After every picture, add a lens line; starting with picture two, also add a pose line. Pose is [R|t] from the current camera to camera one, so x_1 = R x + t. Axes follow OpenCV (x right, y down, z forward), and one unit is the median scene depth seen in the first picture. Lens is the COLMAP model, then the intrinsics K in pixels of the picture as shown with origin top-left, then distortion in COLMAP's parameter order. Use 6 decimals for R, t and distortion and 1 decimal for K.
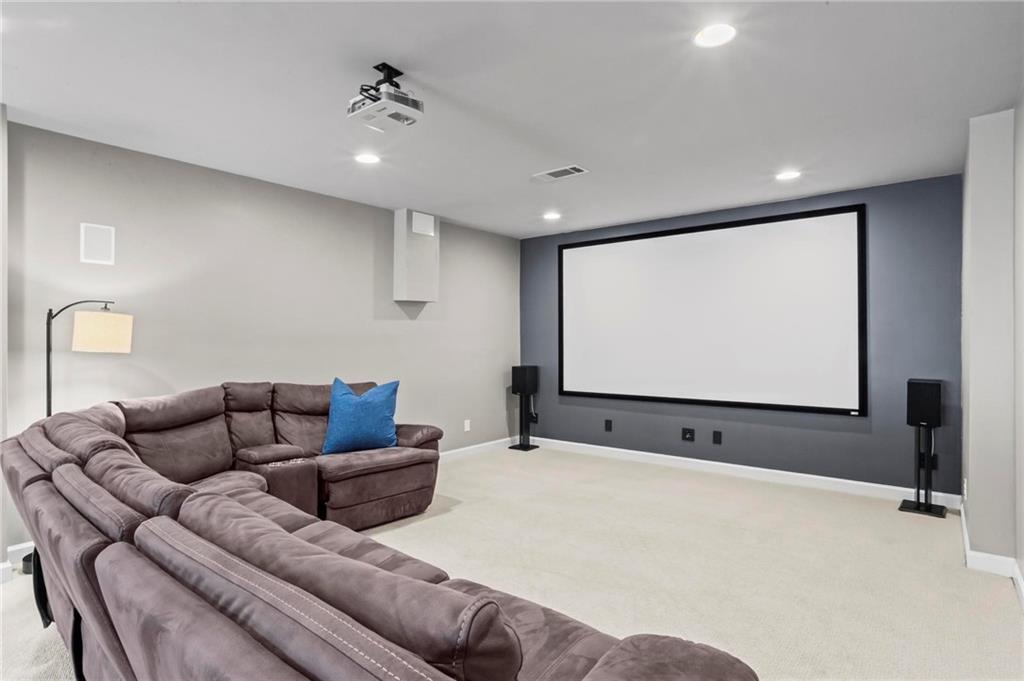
lens RADIAL K [[556.8, 0, 511.1], [0, 556.8, 341.4], [0, 0, 1]] dist [-0.004465, -0.000151]
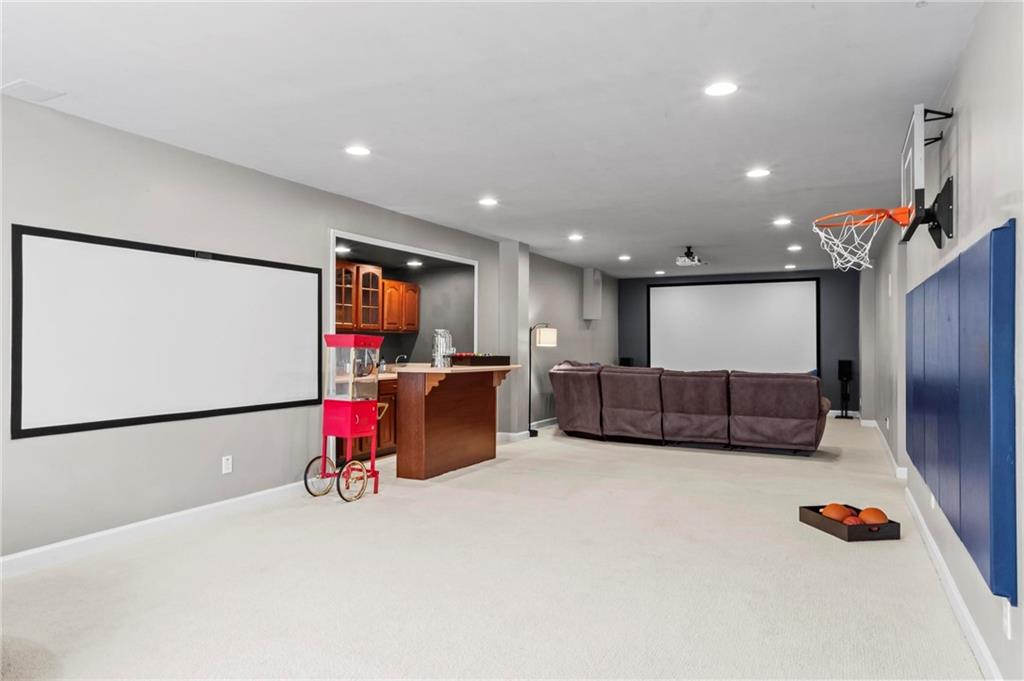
lens RADIAL K [[691.0, 0, 513.8], [0, 691.0, 342.2], [0, 0, 1]] dist [0.006400, 0.001487]
pose [[0.978274, 0.005820, 0.207233, -1.103143], [-0.004712, 0.999972, -0.005841, 0.019007], [-0.207261, 0.004738, 0.978274, -1.406303]]
